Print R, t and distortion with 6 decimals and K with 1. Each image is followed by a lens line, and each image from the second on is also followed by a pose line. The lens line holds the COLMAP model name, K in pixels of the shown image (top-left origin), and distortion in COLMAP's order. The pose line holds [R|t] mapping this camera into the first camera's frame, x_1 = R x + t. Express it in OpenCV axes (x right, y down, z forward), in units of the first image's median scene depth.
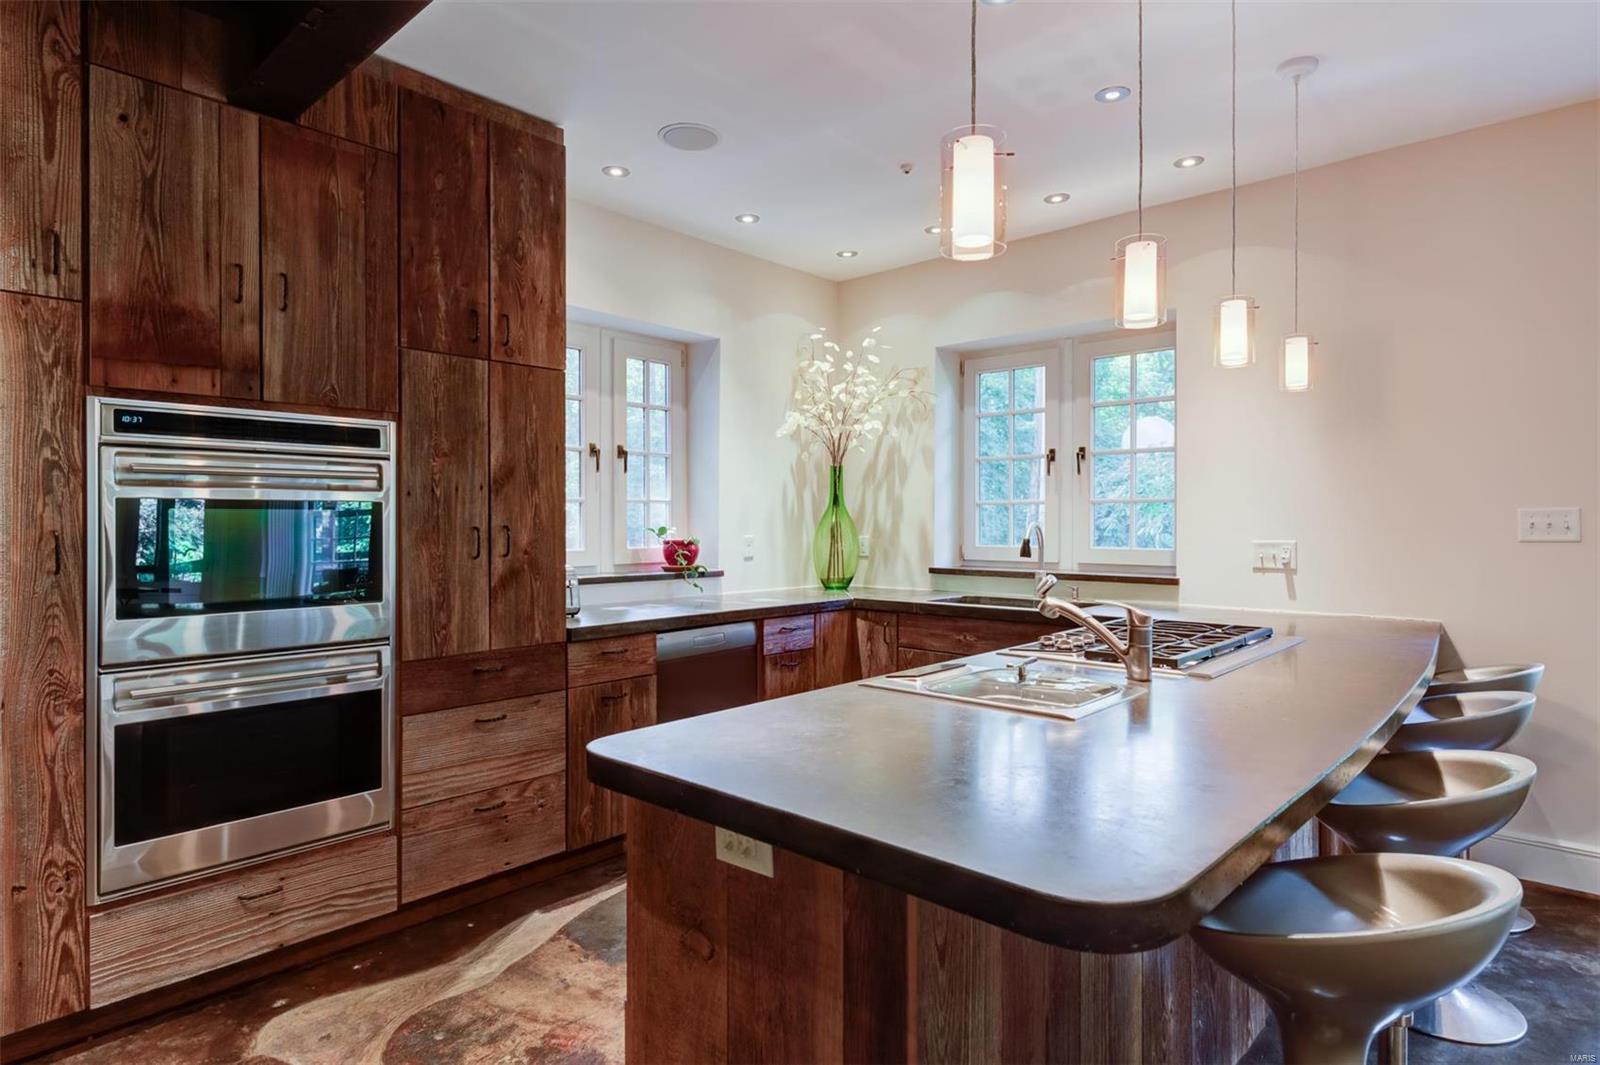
lens RADIAL K [[881.5, 0, 807.2], [0, 881.5, 521.9], [0, 0, 1]] dist [0.002974, -0.001949]
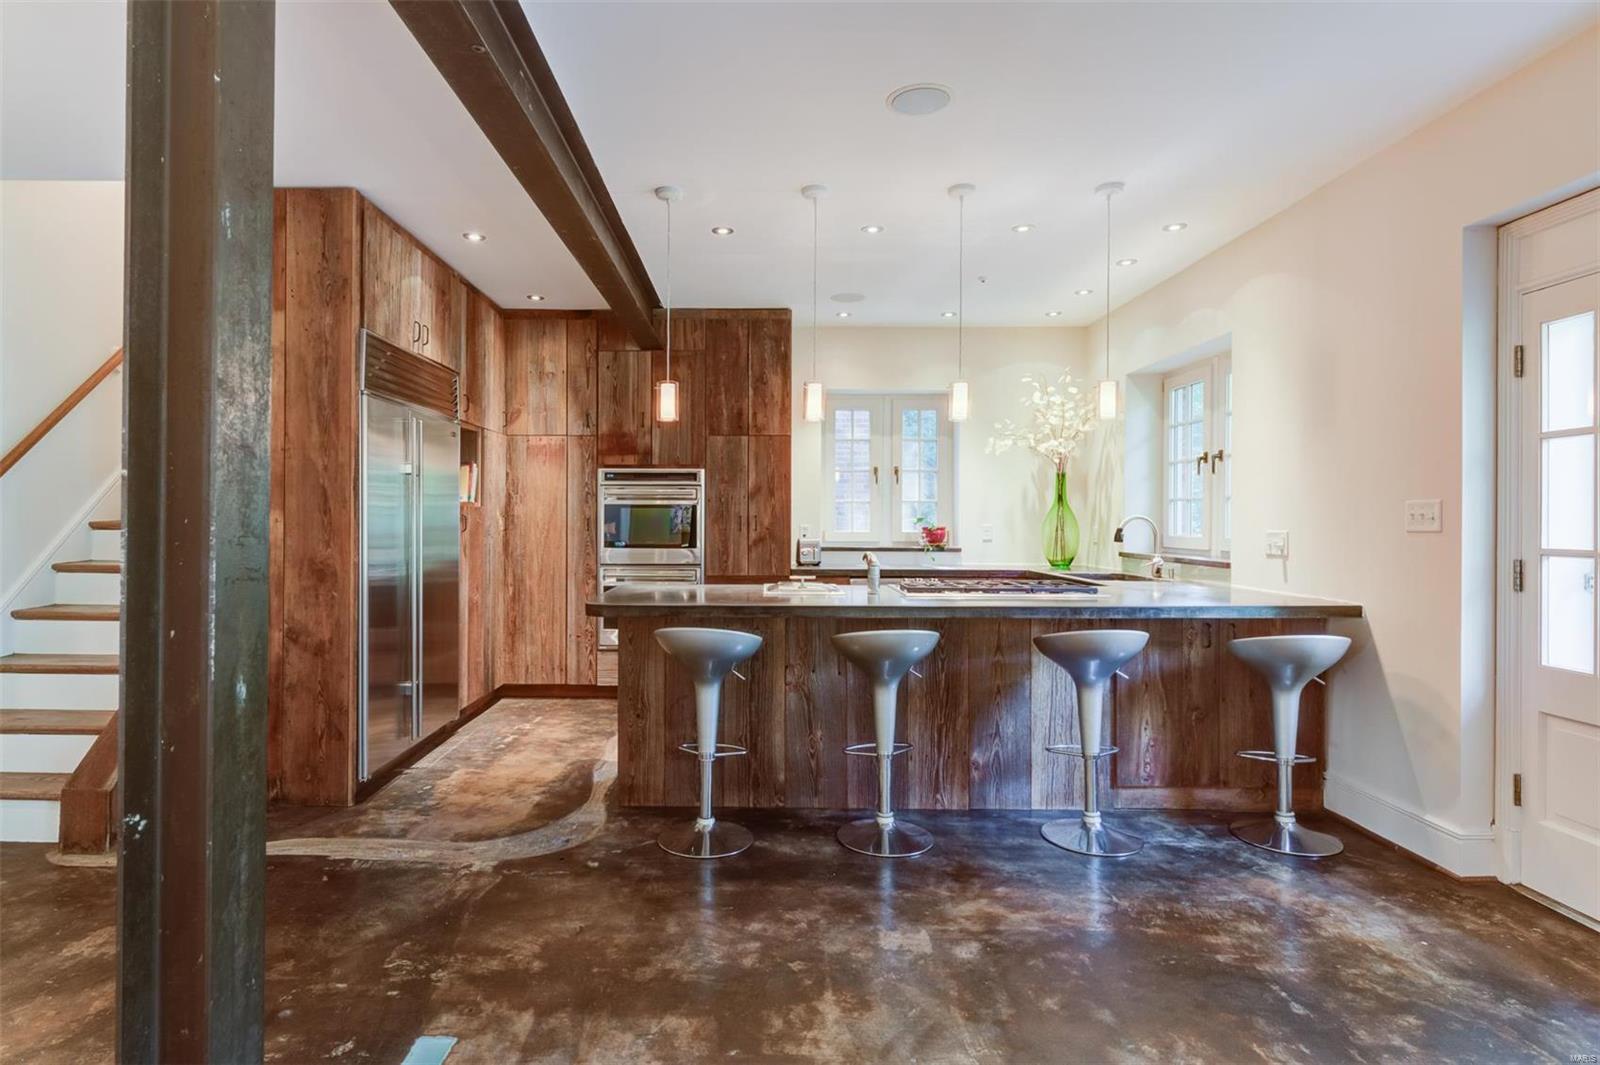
lens RADIAL K [[827.0, 0, 736.2], [0, 827.0, 516.8], [0, 0, 1]] dist [0.006203, -0.003912]
pose [[0.647662, 0.002307, -0.761924, 1.091011], [-0.004655, 0.999989, -0.000928, 0.009680], [0.761913, 0.004148, 0.647666, -0.277772]]
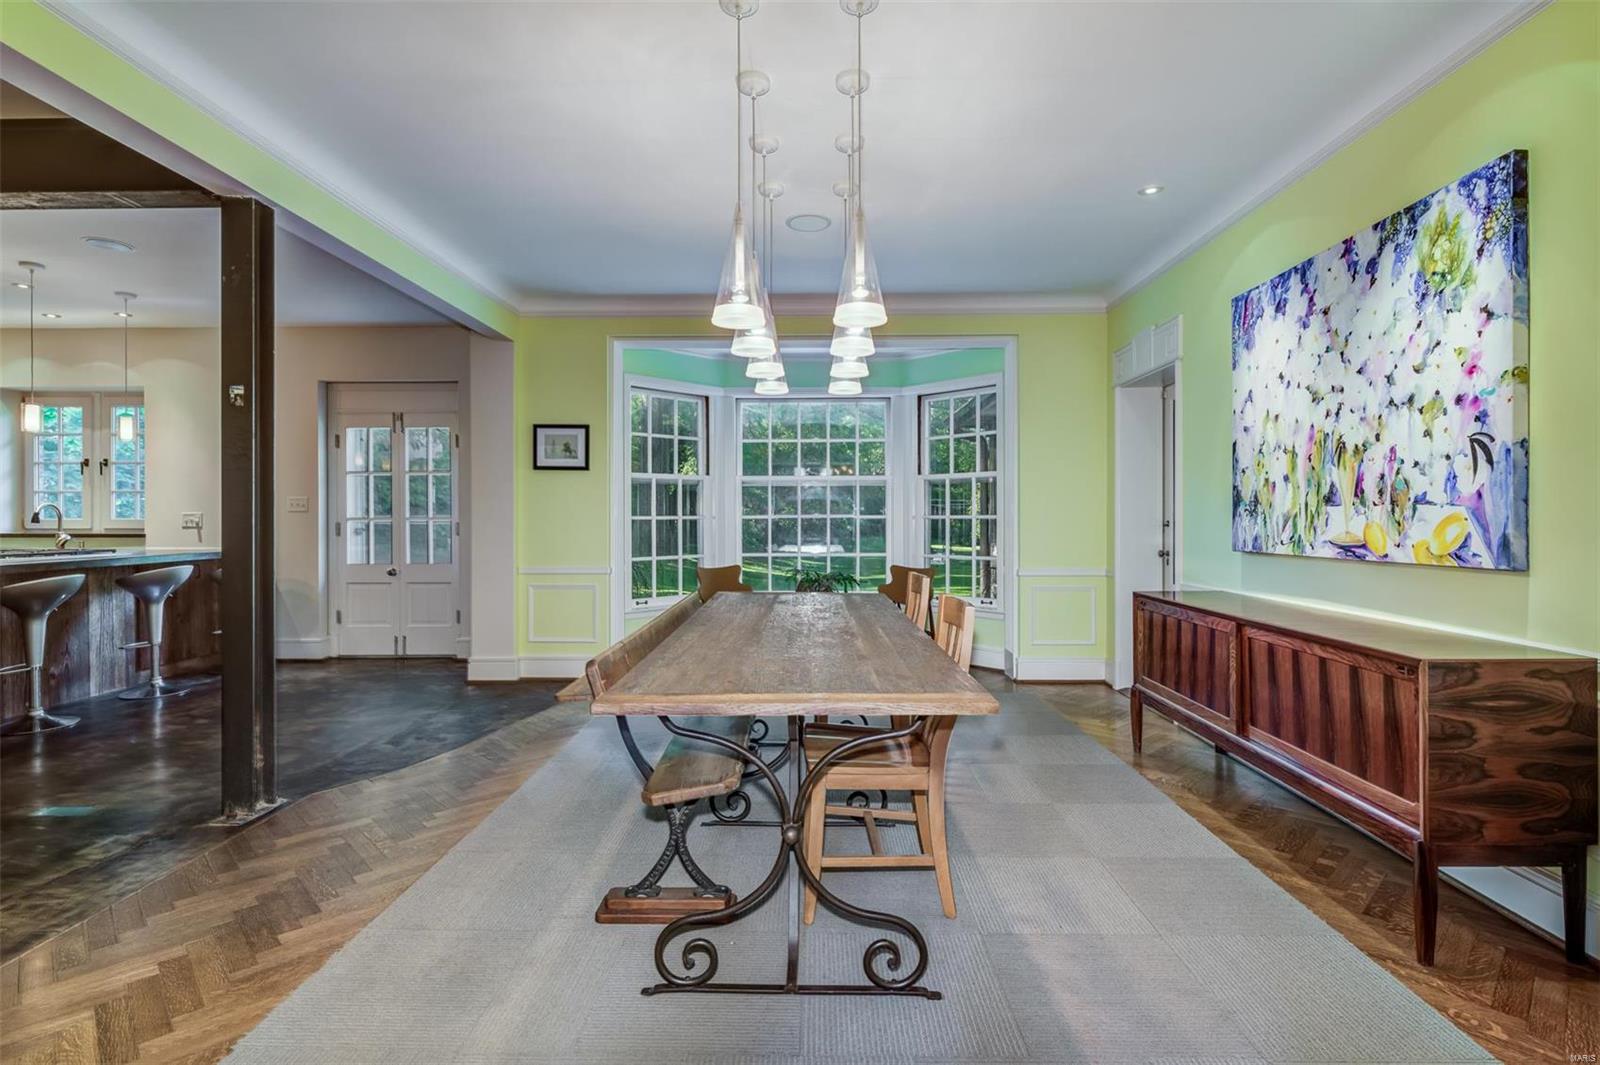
lens RADIAL K [[795.4, 0, 809.3], [0, 795.4, 516.6], [0, 0, 1]] dist [0.009092, -0.000899]
pose [[0.764072, 0.001383, 0.645129, 0.526299], [-0.001319, 0.999999, -0.000582, 0.035863], [-0.645129, -0.000406, 0.764073, -1.514346]]
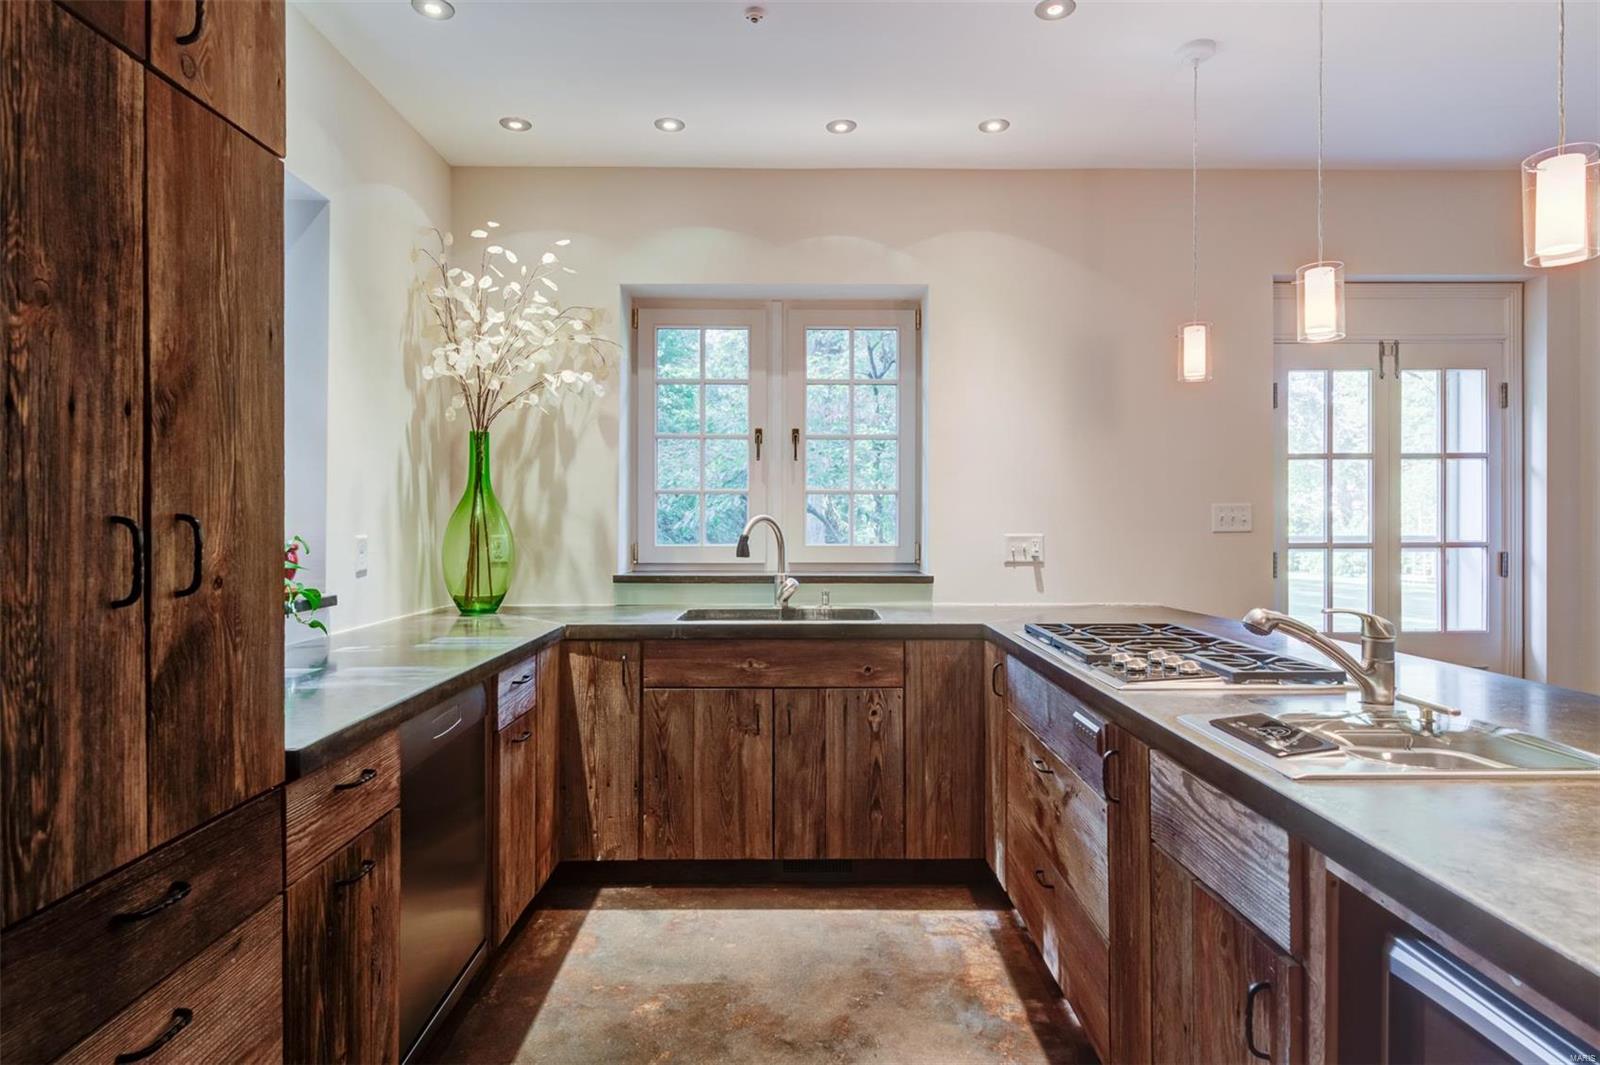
lens RADIAL K [[881.5, 0, 798.8], [0, 881.5, 520.8], [0, 0, 1]] dist [0.002974, -0.001949]
pose [[0.735971, -0.000533, 0.677013, -0.404937], [-0.001203, 0.999997, 0.002096, 0.005787], [-0.677012, -0.002357, 0.735968, 0.538121]]
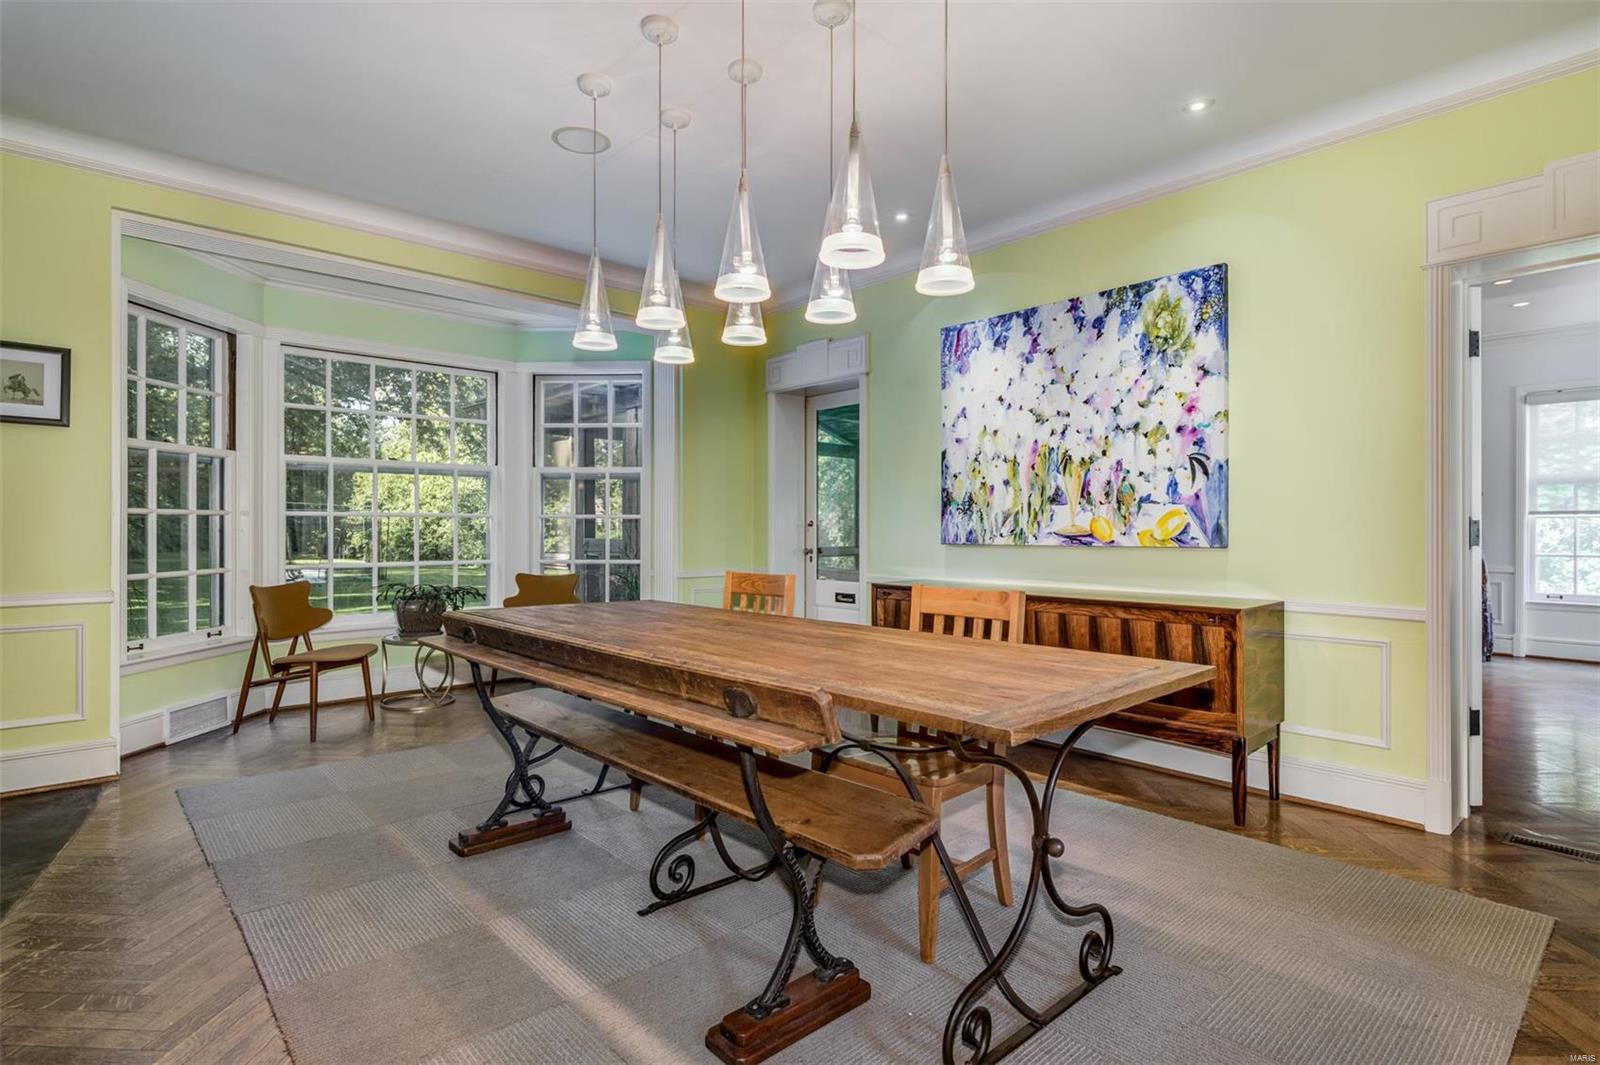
lens RADIAL K [[827.0, 0, 804.0], [0, 827.0, 525.6], [0, 0, 1]] dist [0.006203, -0.003912]
pose [[0.110938, 0.007391, 0.993800, 0.301541], [-0.005141, 0.999963, -0.006863, 0.066900], [-0.993814, -0.004348, 0.110972, -0.883167]]
